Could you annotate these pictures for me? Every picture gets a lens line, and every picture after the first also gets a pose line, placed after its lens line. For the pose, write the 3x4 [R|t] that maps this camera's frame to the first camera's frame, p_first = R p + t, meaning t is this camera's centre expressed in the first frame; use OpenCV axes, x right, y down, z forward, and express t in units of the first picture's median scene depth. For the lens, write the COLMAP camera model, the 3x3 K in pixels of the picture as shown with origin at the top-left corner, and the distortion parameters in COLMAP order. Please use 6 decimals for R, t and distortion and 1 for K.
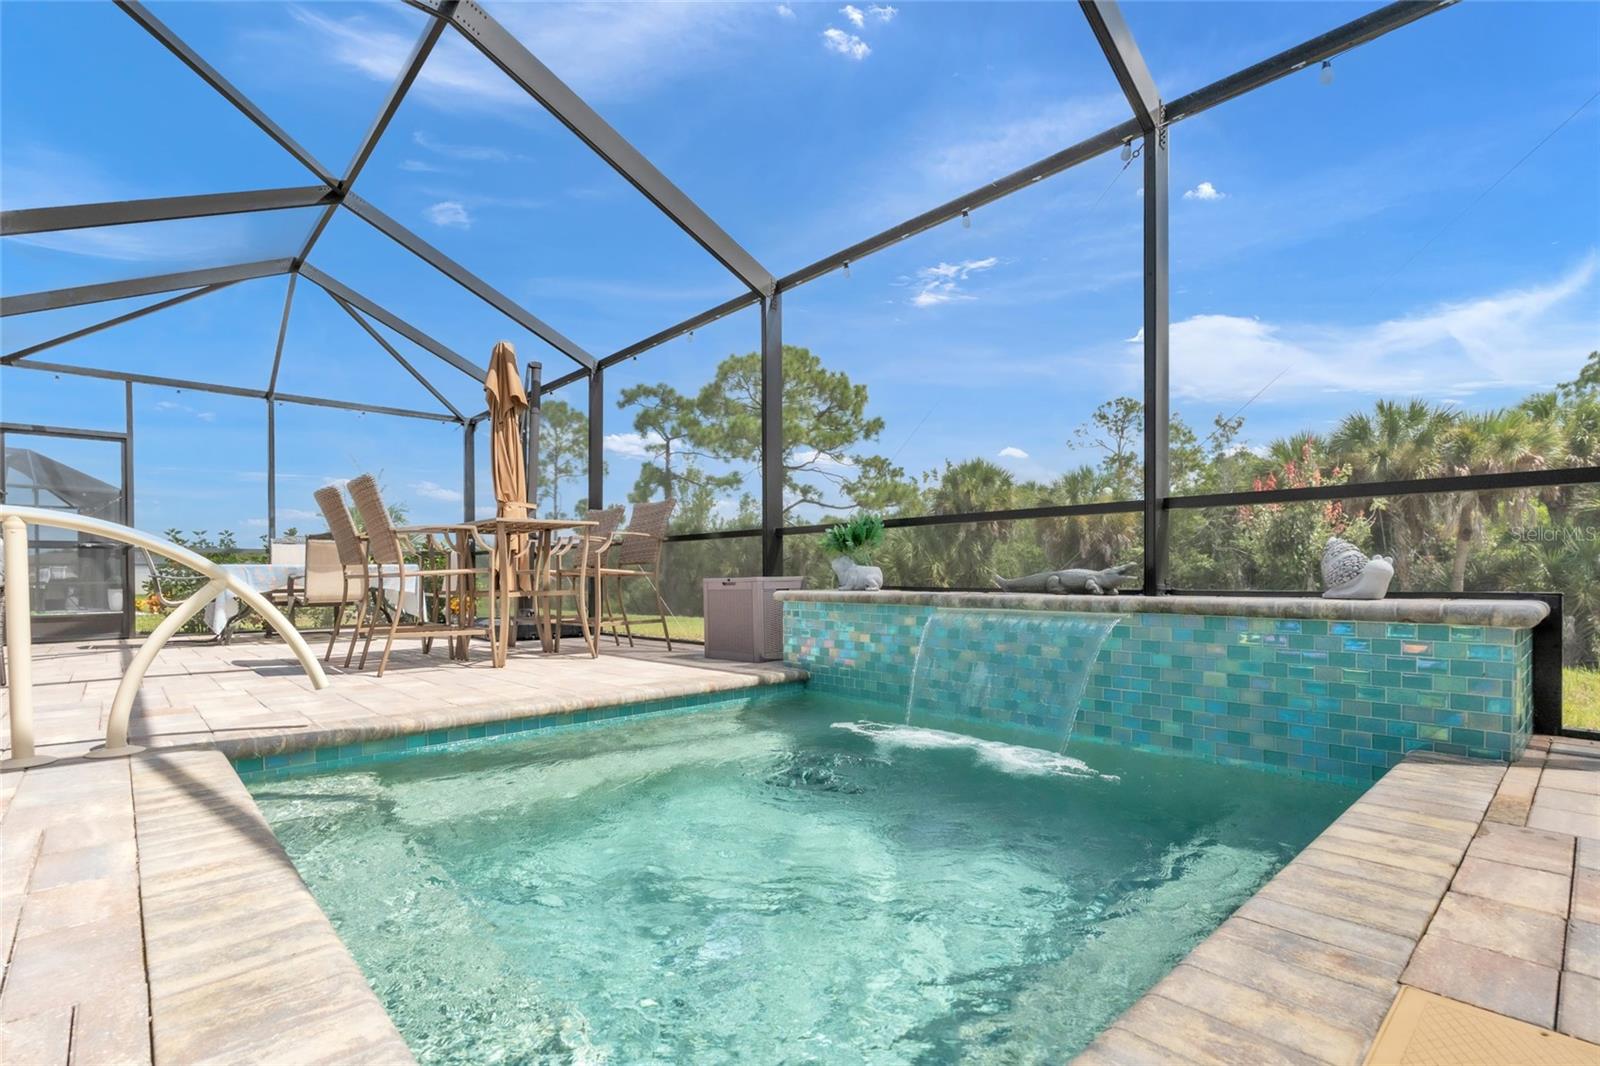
lens RADIAL K [[736.0, 0, 785.8], [0, 736.0, 583.0], [0, 0, 1]] dist [-0.002528, 0.001273]
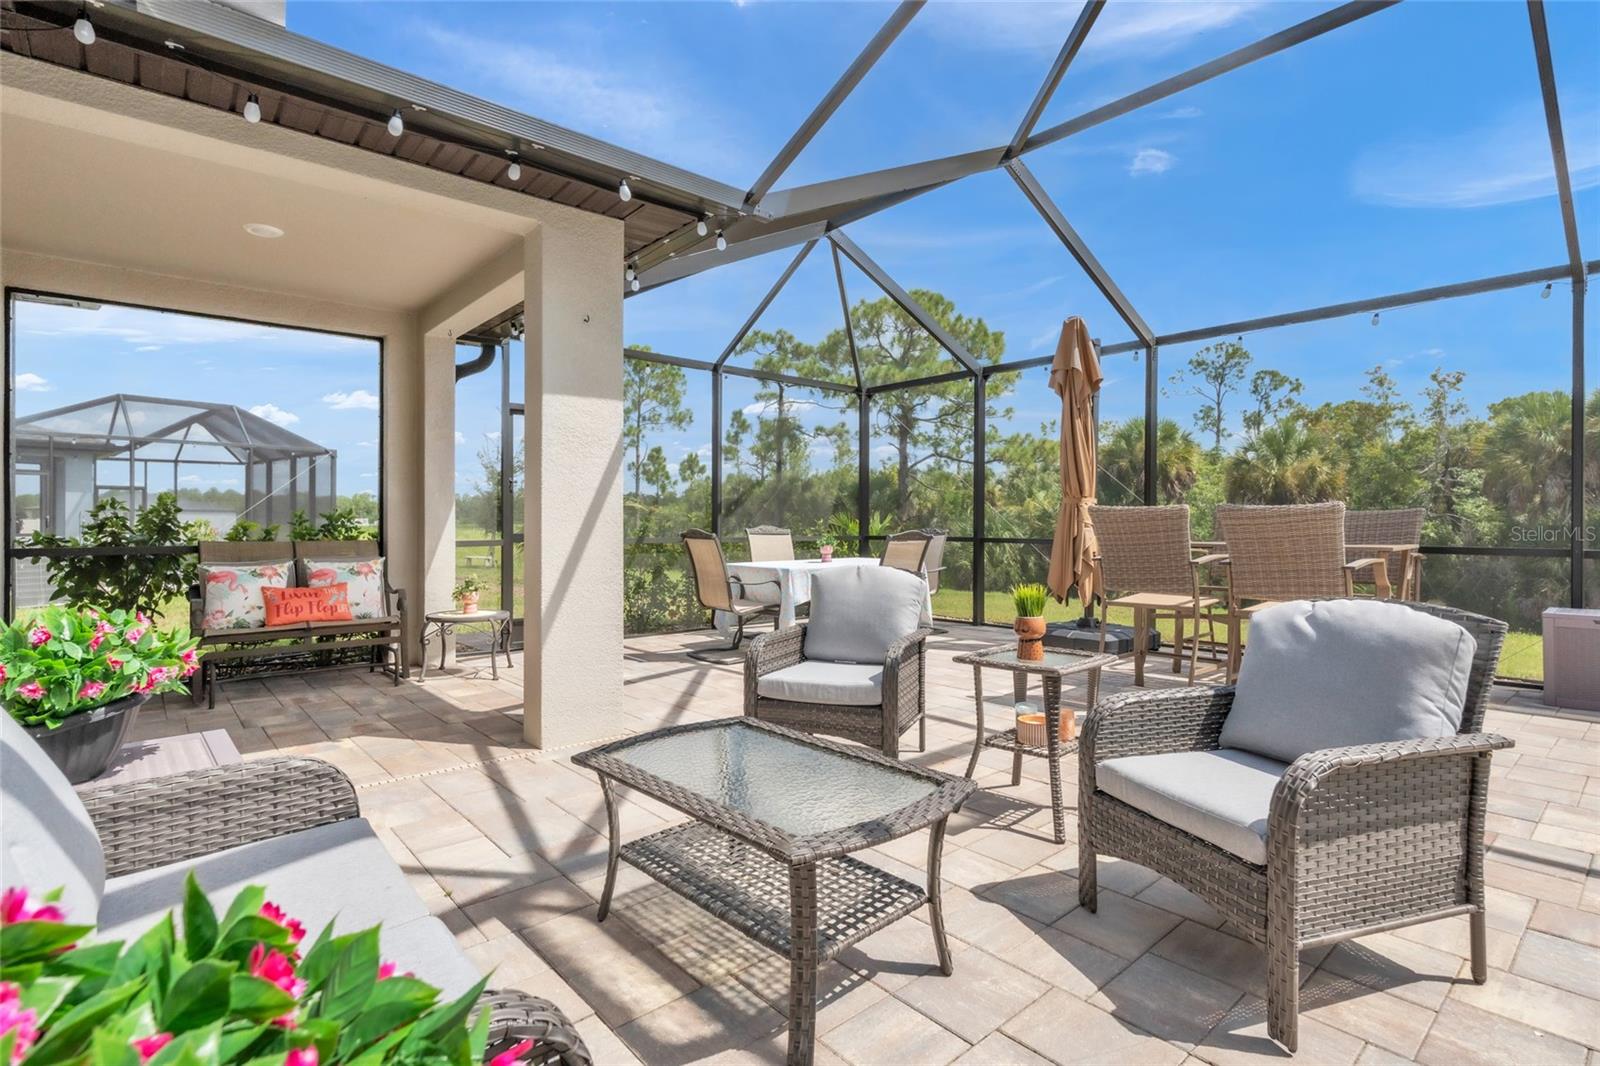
lens RADIAL K [[772.3, 0, 795.6], [0, 772.3, 527.2], [0, 0, 1]] dist [-0.003339, -0.000130]
pose [[0.999673, 0.009206, -0.023839, -0.926027], [-0.009352, 0.999938, -0.006020, -0.086517], [0.023782, 0.006241, 0.999698, 0.083241]]
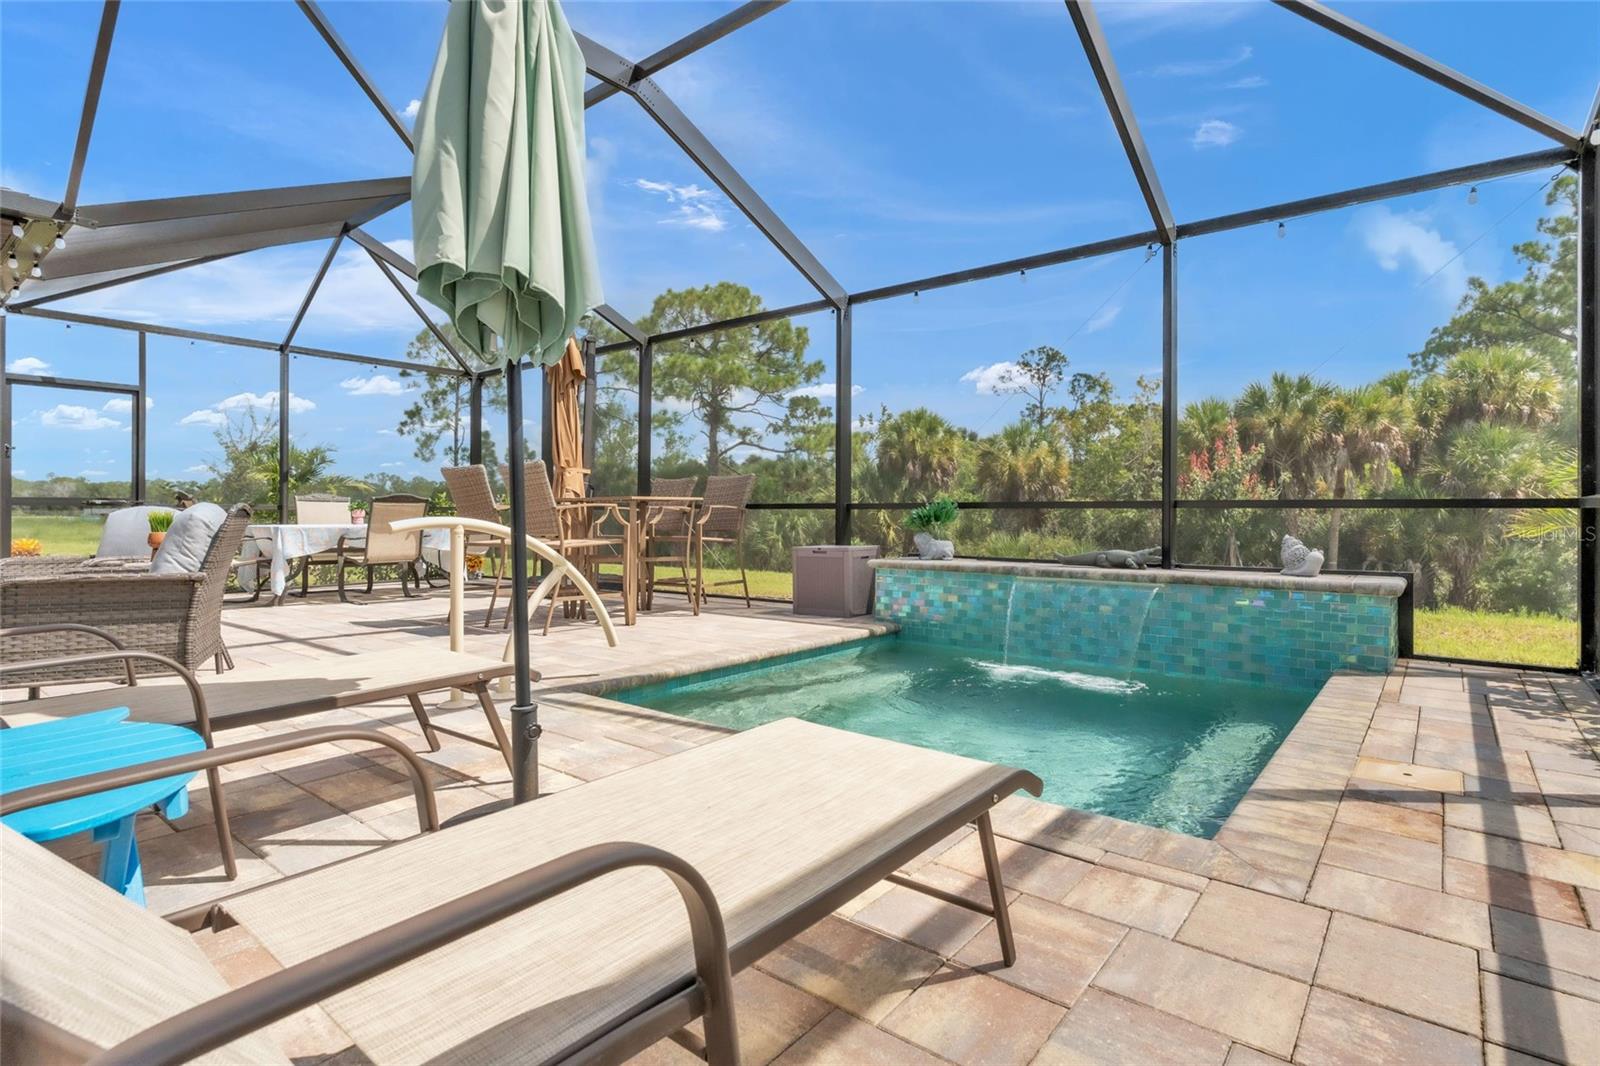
lens RADIAL K [[782.1, 0, 833.3], [0, 782.1, 517.9], [0, 0, 1]] dist [-0.006161, 0.000278]
pose [[0.984829, 0.008329, 0.173326, -0.256965], [-0.006957, 0.999939, -0.008524, -0.040744], [-0.173386, 0.007189, 0.984828, -0.240907]]
